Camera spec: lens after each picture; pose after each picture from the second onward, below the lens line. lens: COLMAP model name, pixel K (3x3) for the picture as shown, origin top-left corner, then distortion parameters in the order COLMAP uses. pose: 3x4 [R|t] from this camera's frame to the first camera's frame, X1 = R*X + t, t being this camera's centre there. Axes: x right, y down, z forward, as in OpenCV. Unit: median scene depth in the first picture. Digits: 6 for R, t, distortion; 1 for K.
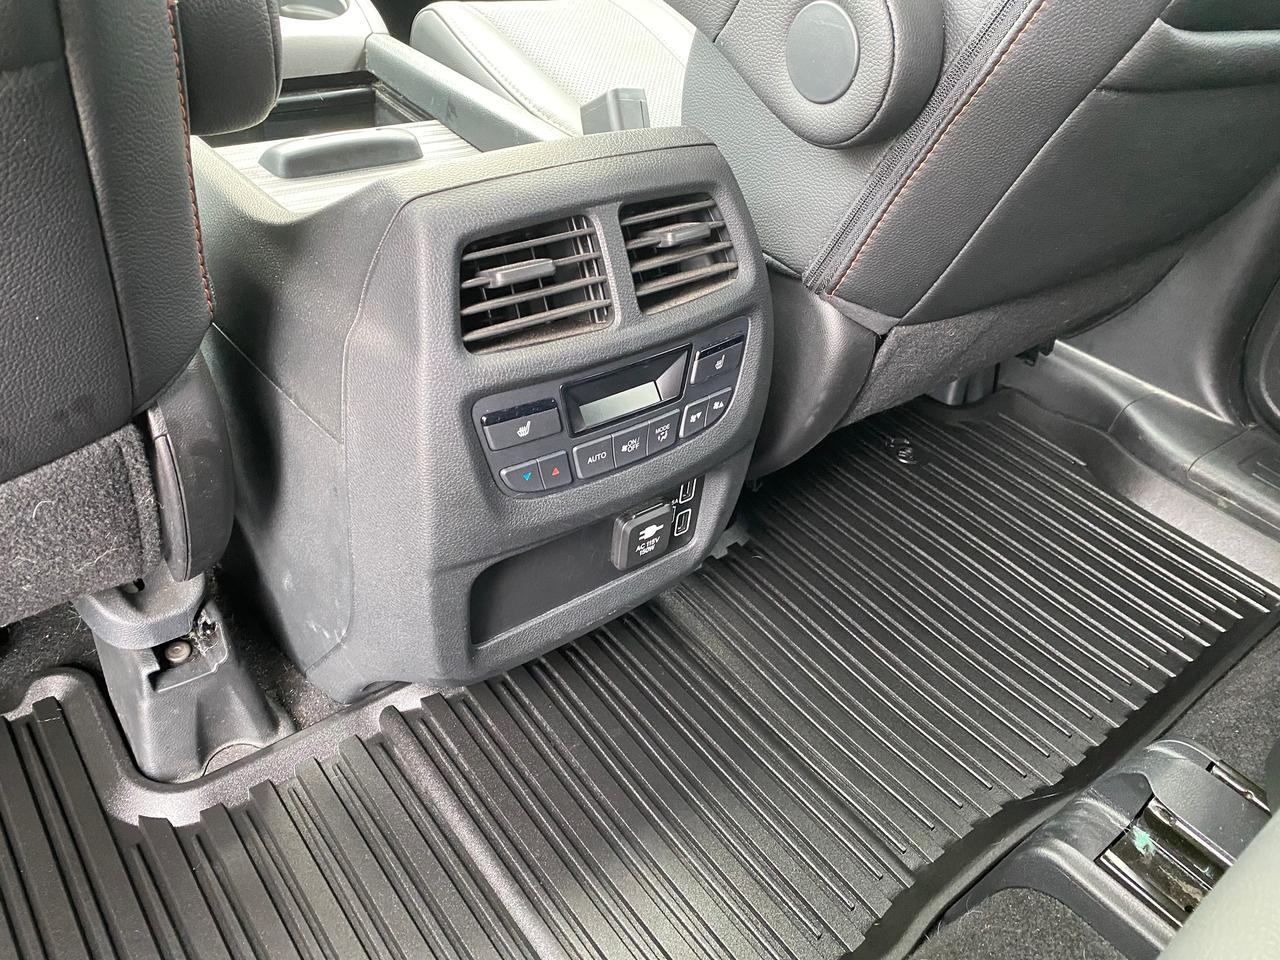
lens RADIAL K [[971.4, 0, 635.8], [0, 971.4, 467.5], [0, 0, 1]] dist [0.038319, -0.034932]
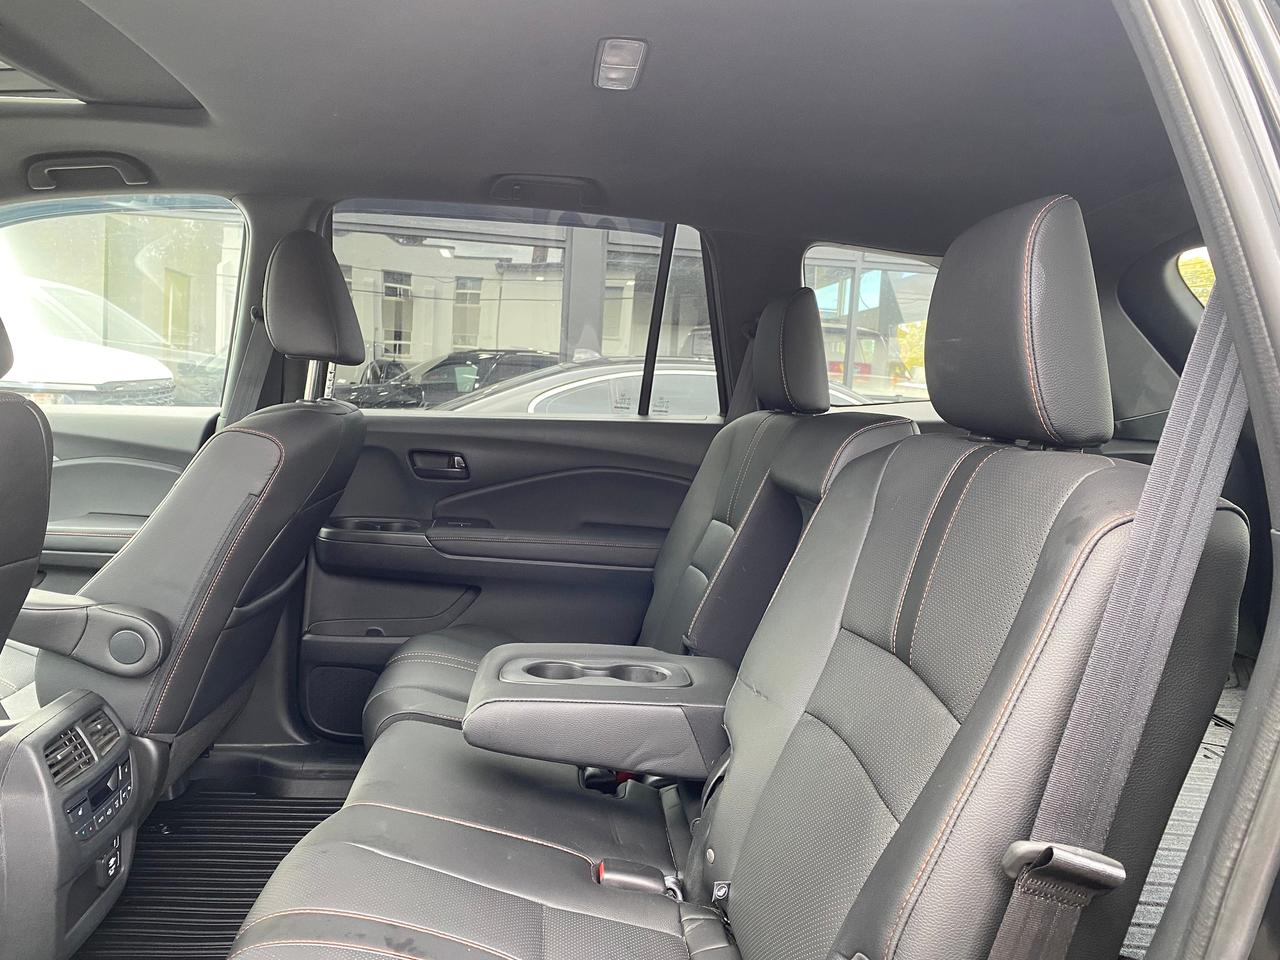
lens RADIAL K [[971.4, 0, 615.2], [0, 971.4, 462.9], [0, 0, 1]] dist [0.038319, -0.034932]
pose [[0.568936, -0.147421, 0.809061, -0.978207], [0.506324, 0.838024, -0.203352, 0.331037], [-0.648034, 0.525341, 0.551424, -1.395509]]
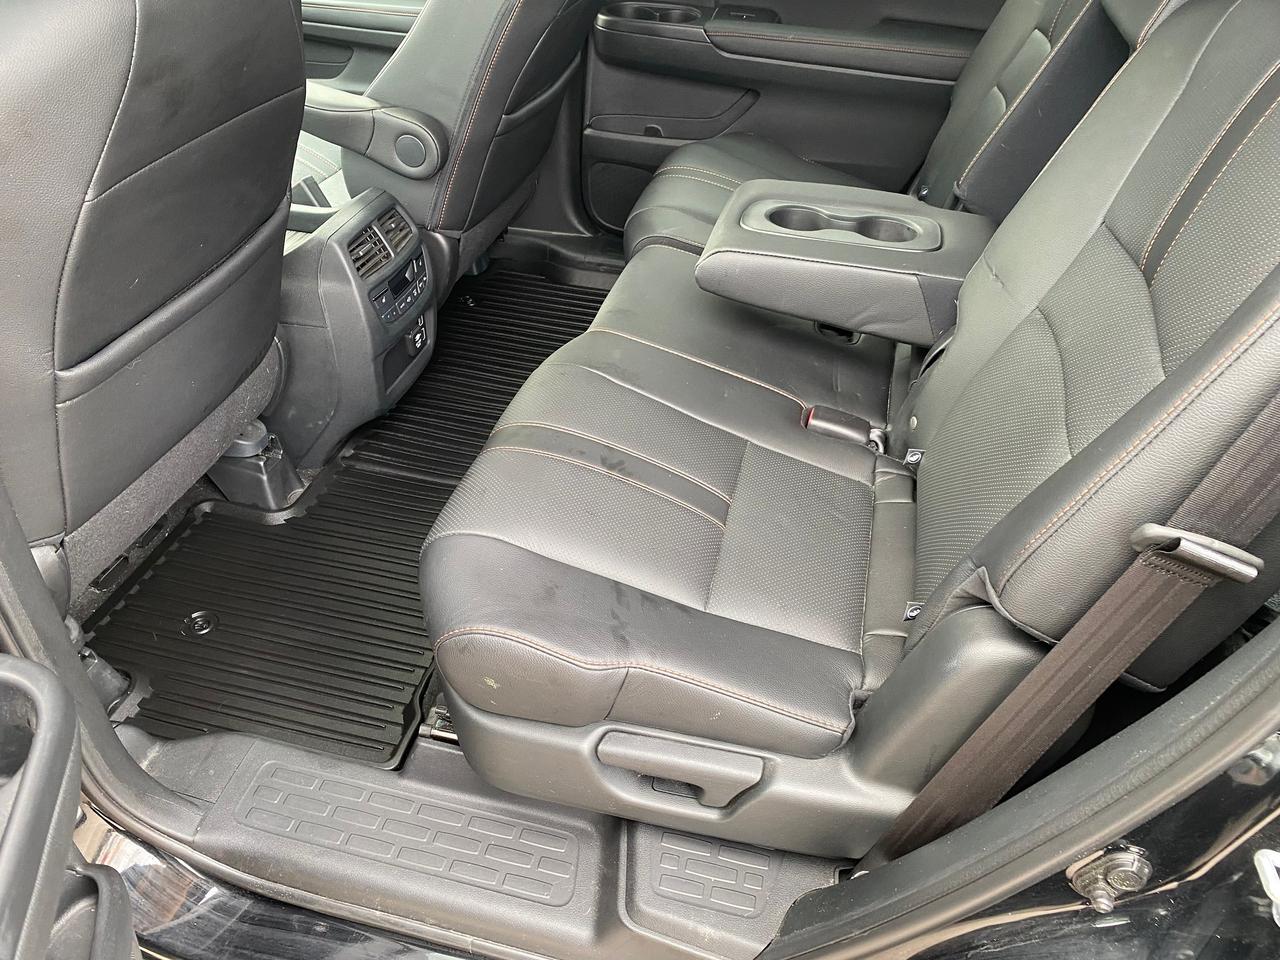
lens RADIAL K [[971.4, 0, 633.8], [0, 971.4, 470.1], [0, 0, 1]] dist [0.038319, -0.034932]
pose [[0.789217, -0.432551, 0.435932, -0.814609], [0.414233, 0.899009, 0.142102, 0.254367], [-0.453373, 0.068428, 0.888690, -1.551615]]
